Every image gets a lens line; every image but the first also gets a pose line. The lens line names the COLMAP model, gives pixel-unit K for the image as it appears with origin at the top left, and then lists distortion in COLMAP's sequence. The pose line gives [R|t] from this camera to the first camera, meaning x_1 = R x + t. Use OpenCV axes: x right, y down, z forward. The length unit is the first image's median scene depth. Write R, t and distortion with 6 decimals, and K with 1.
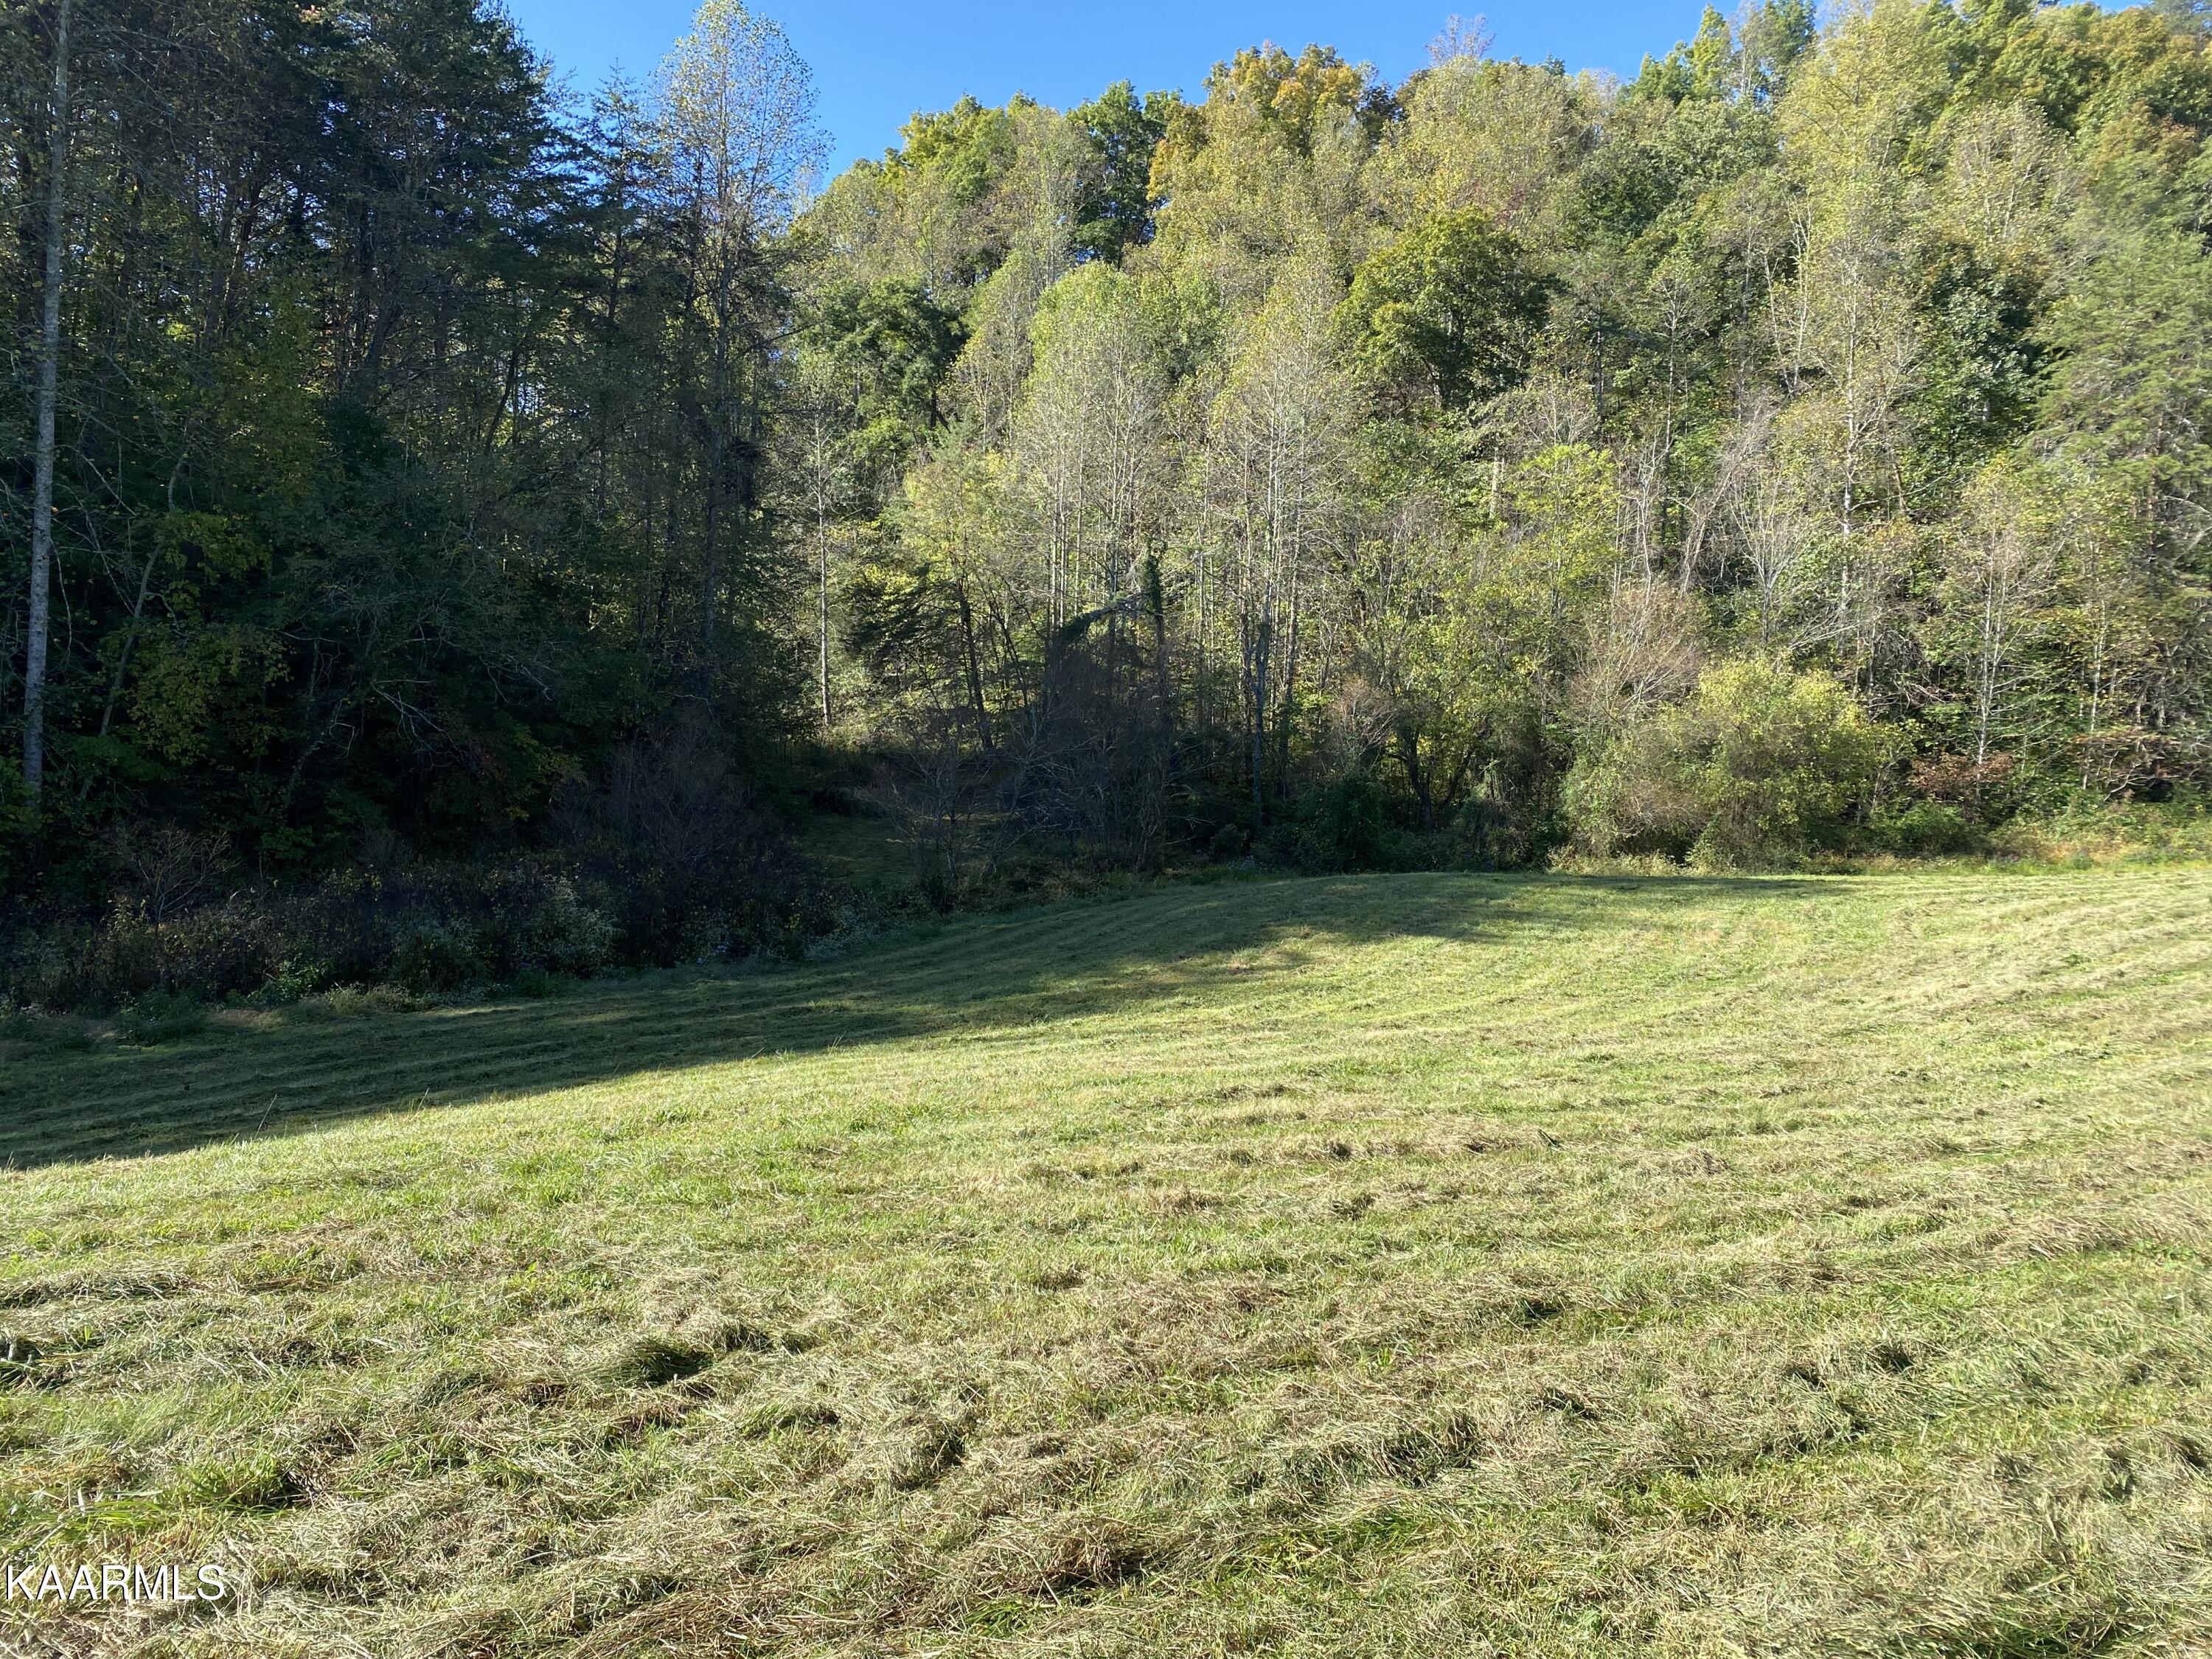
lens RADIAL K [[1690.8, 0, 1119.6], [0, 1690.8, 834.7], [0, 0, 1]] dist [0.026169, -0.037861]
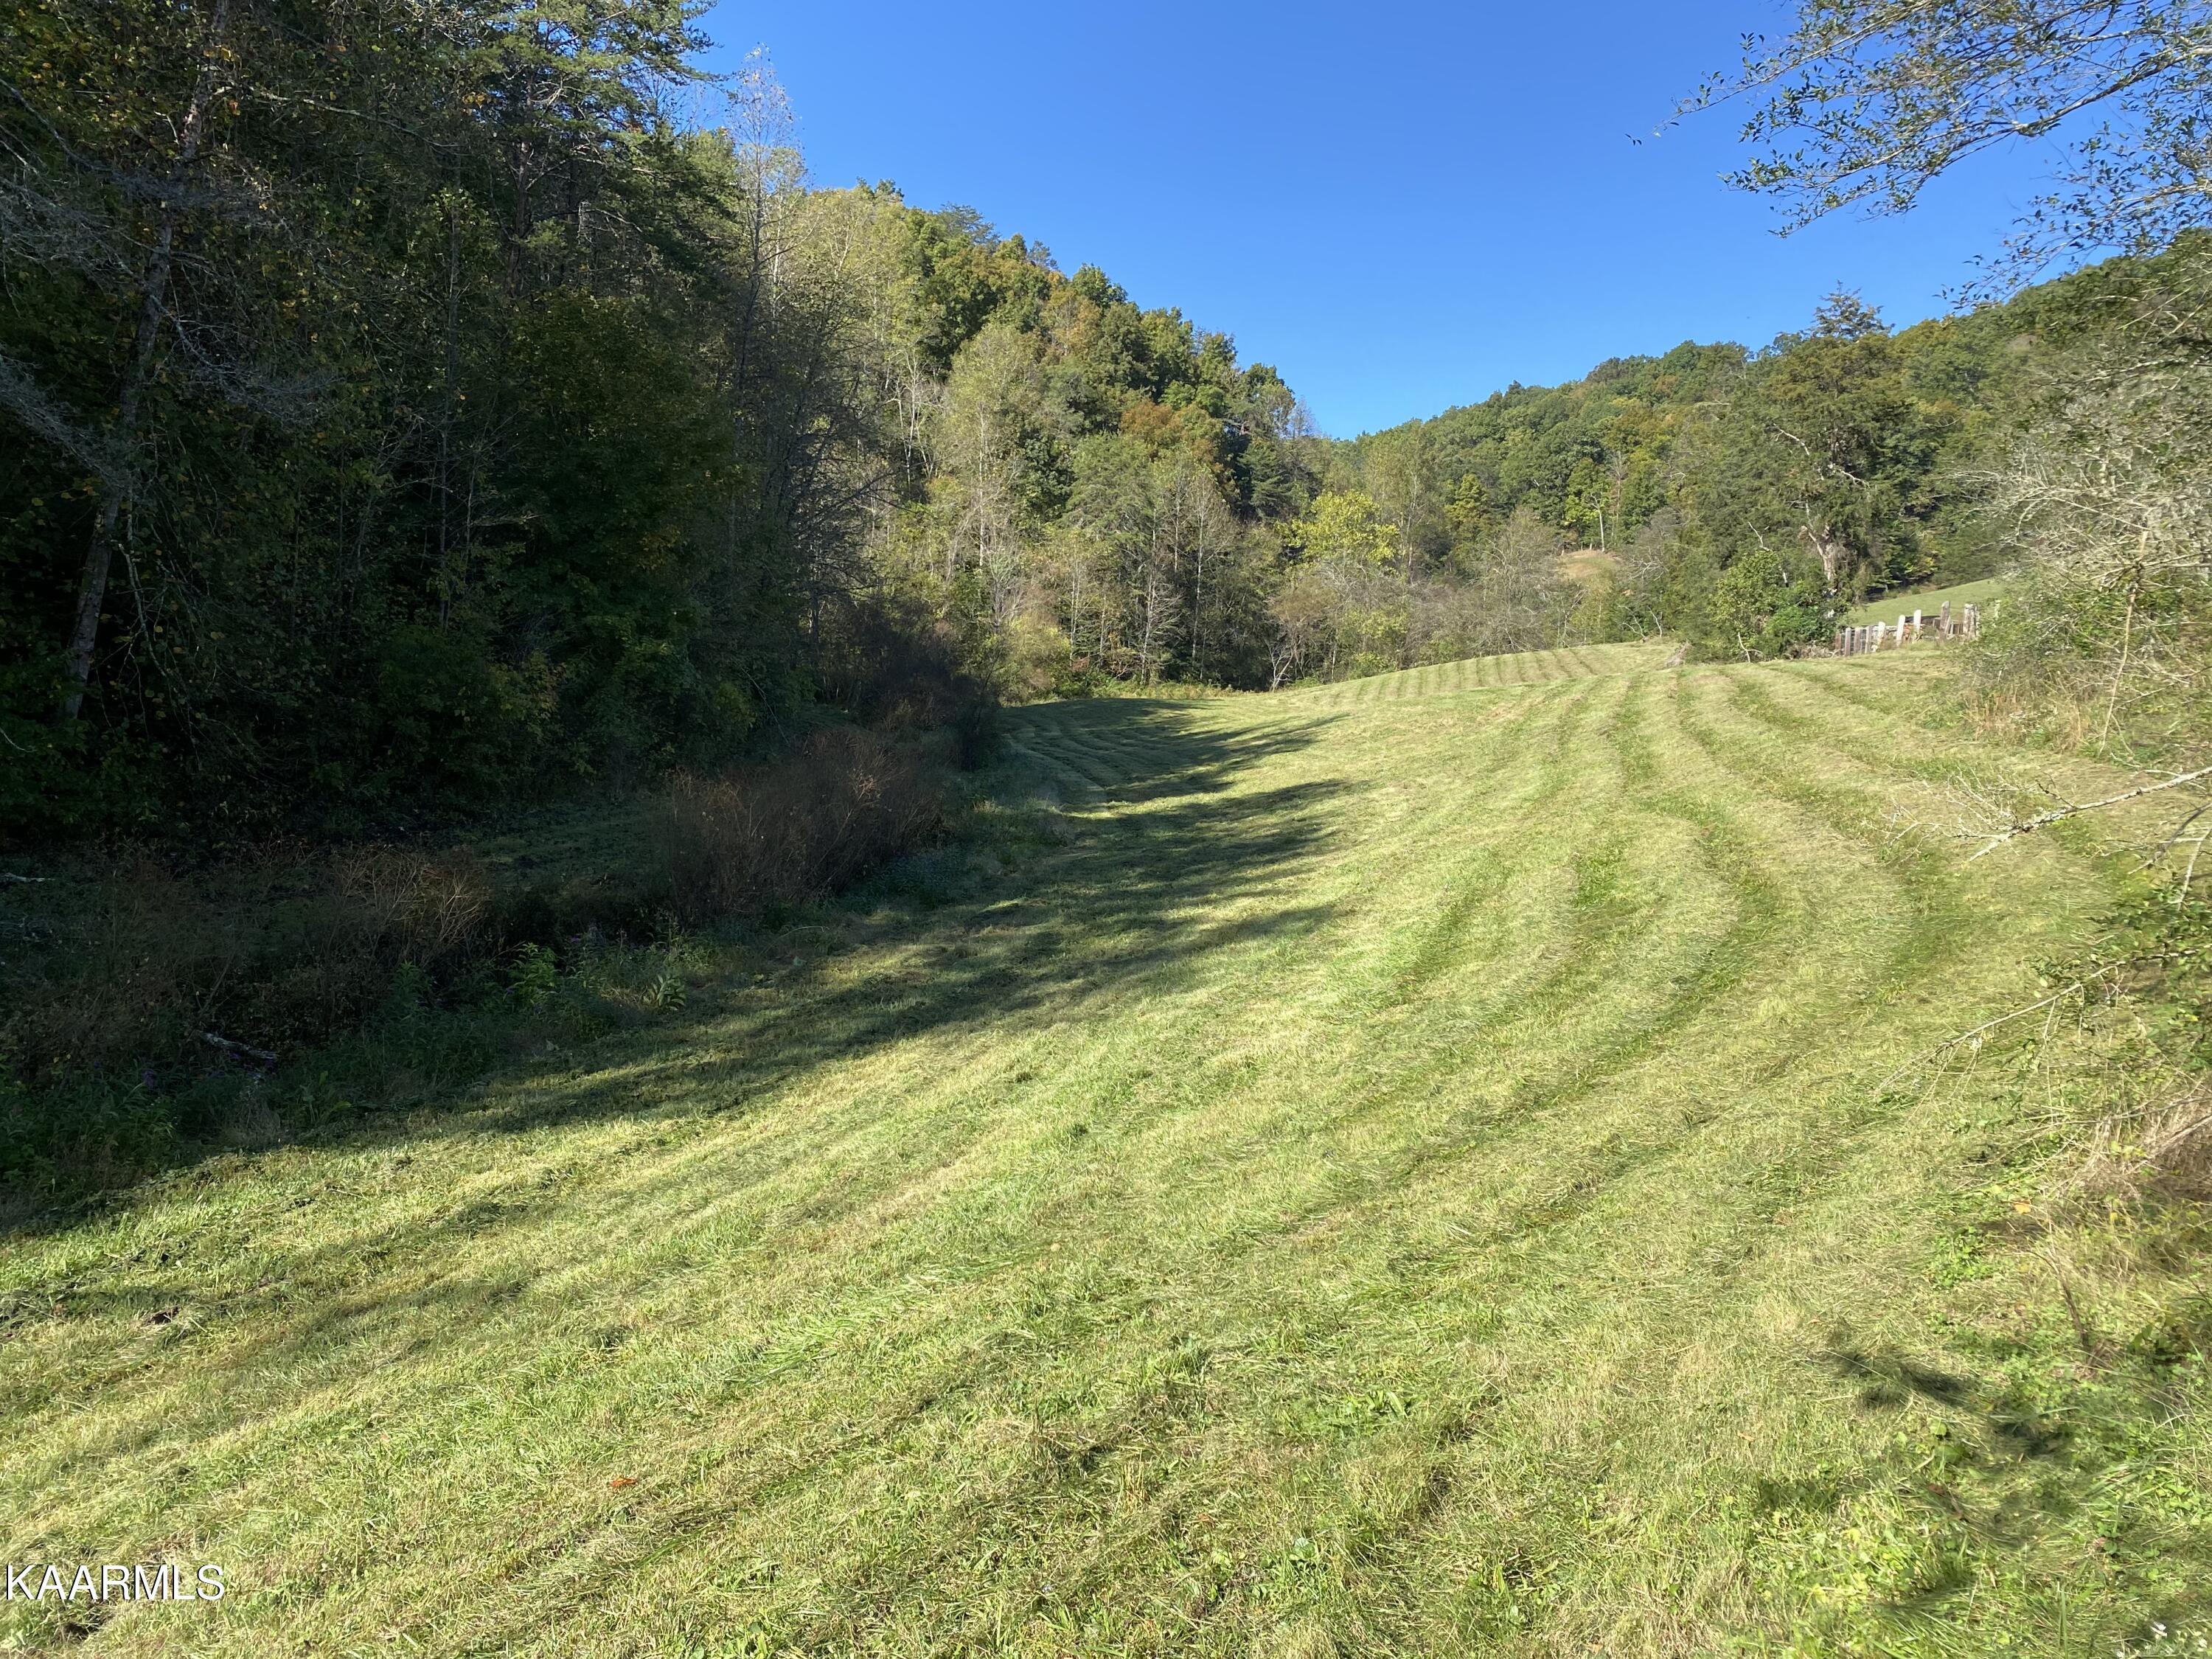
lens RADIAL K [[1679.0, 0, 1106.0], [0, 1679.0, 829.5], [0, 0, 1]] dist [0.128914, -0.239195]
pose [[0.681034, -0.066293, 0.729245, -1.227299], [0.026823, 0.997484, 0.065627, 0.037370], [-0.731760, -0.025133, 0.681098, -0.629777]]
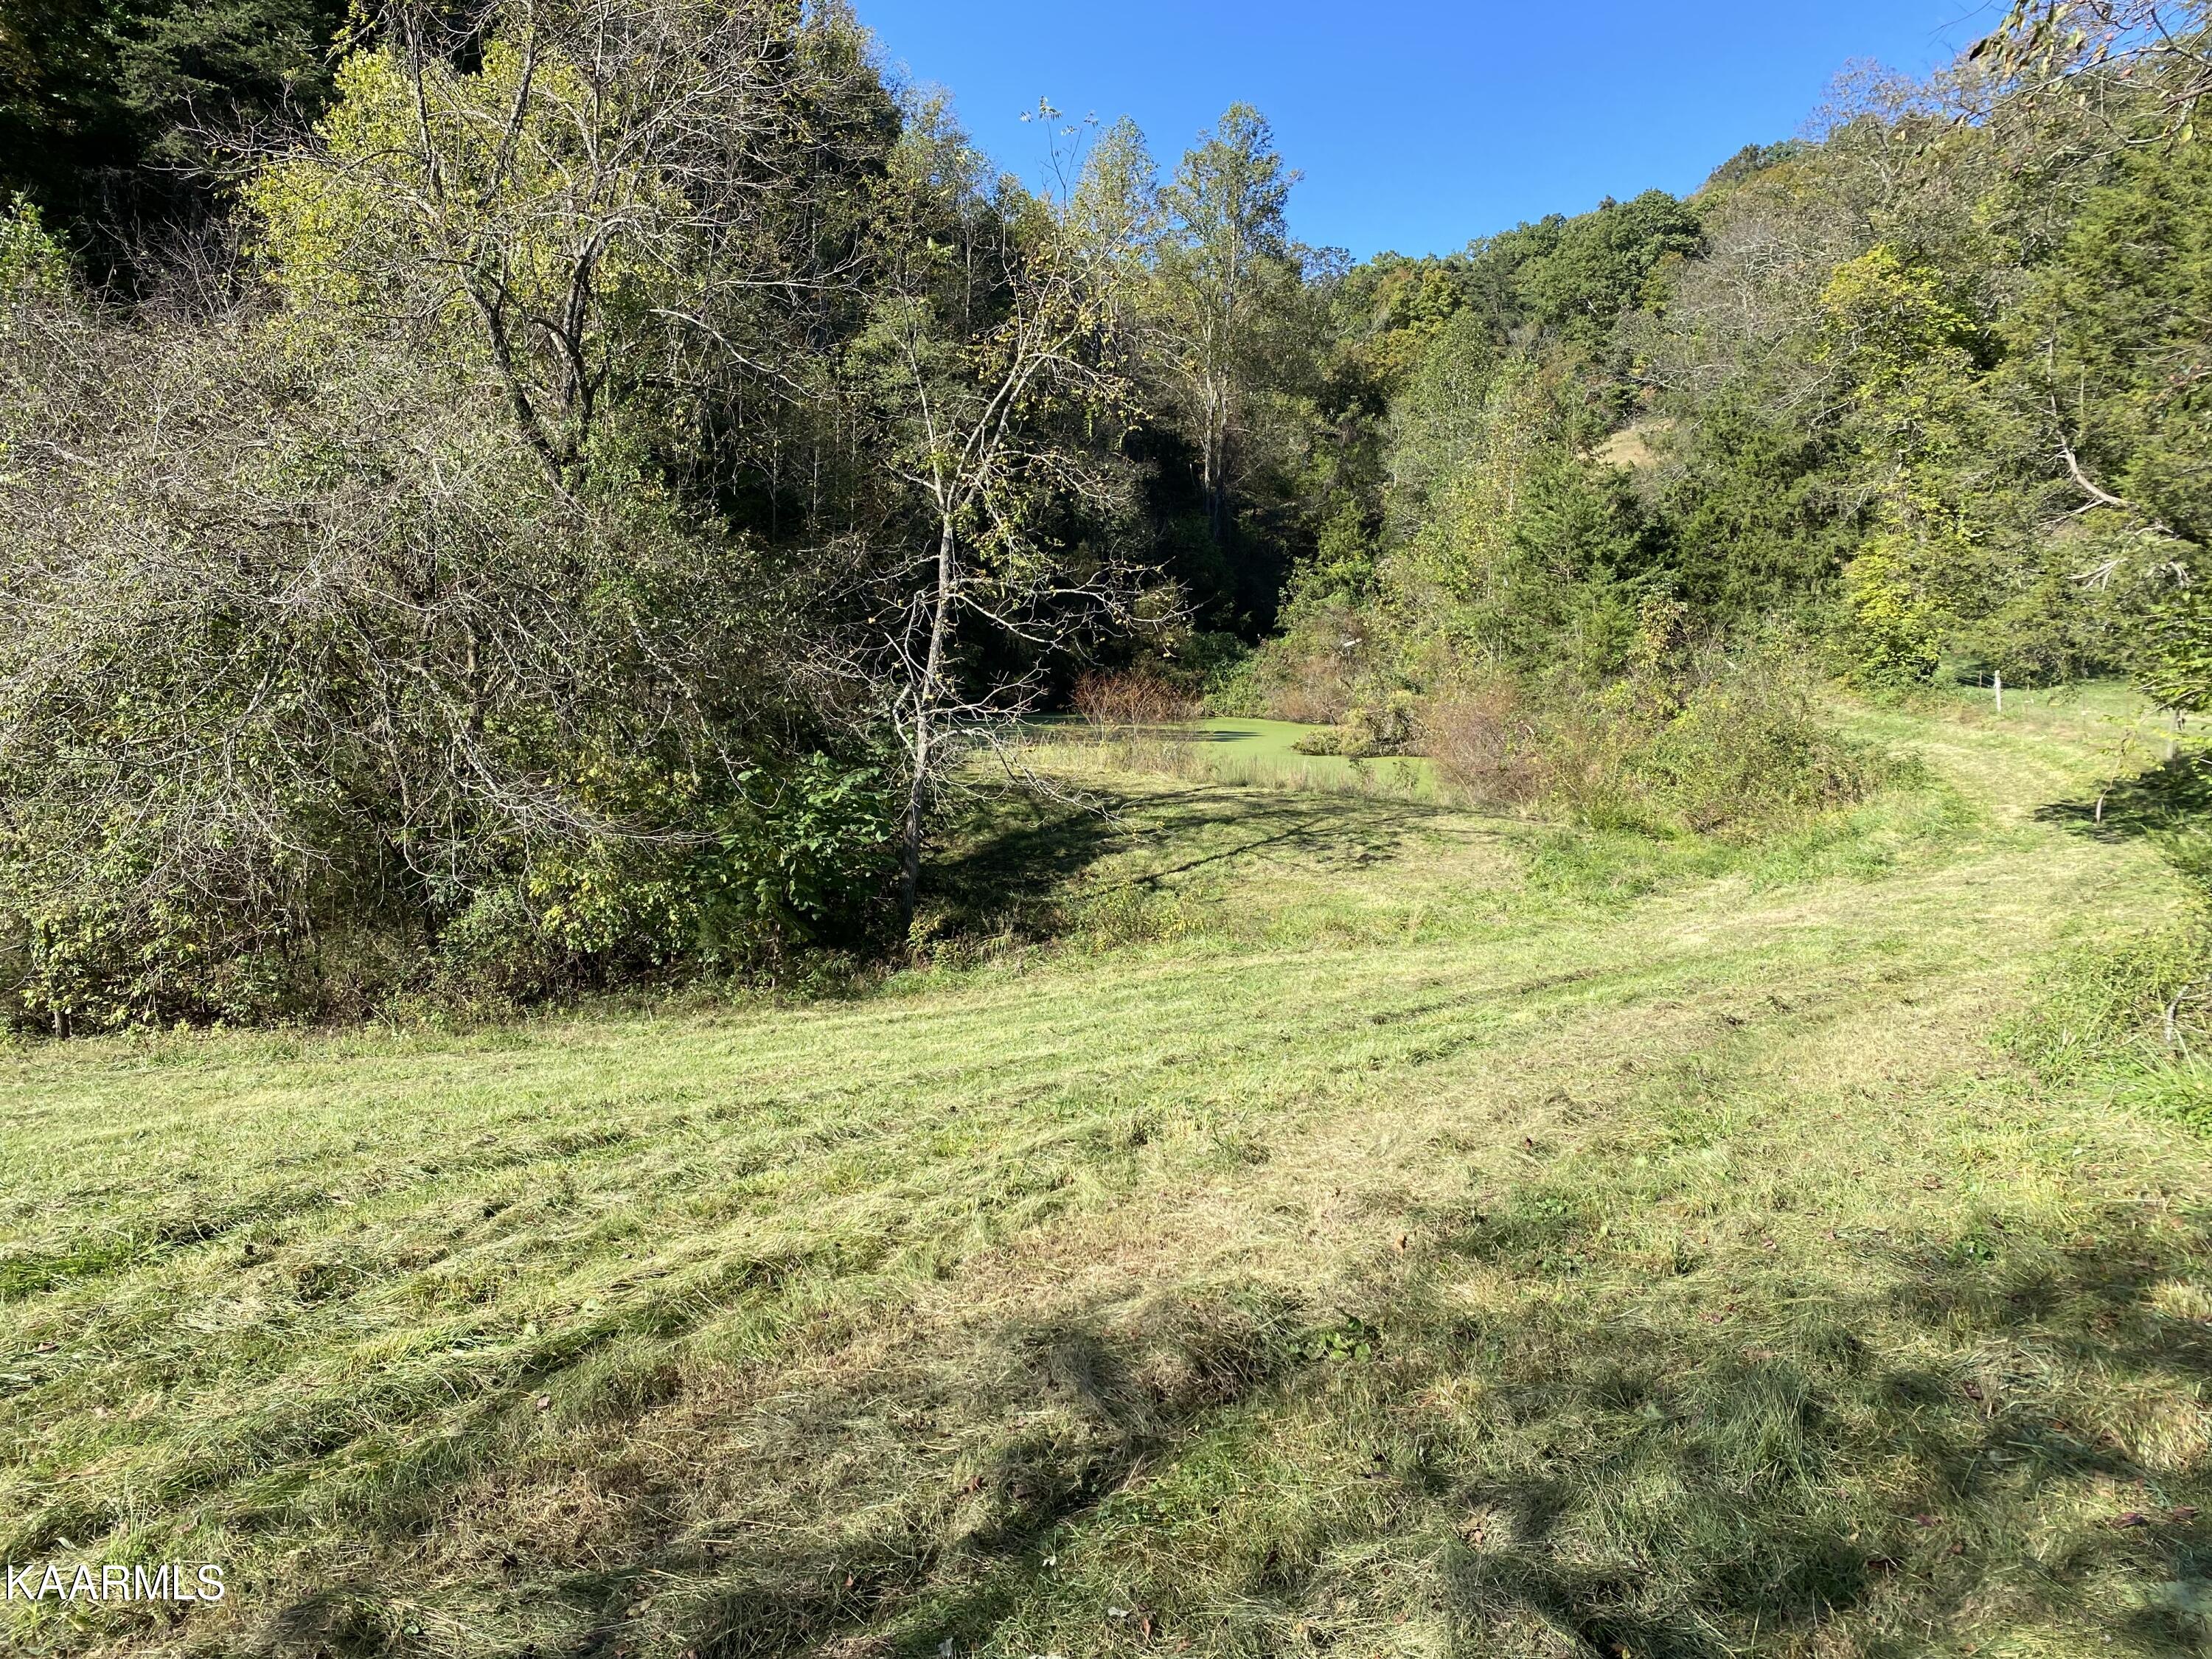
lens RADIAL K [[1679.0, 0, 1106.0], [0, 1679.0, 829.5], [0, 0, 1]] dist [0.128914, -0.239195]
pose [[0.740913, -0.094474, 0.664924, 1.021991], [0.031772, 0.993879, 0.105810, -0.071573], [-0.670850, -0.057270, 0.739379, 0.349985]]
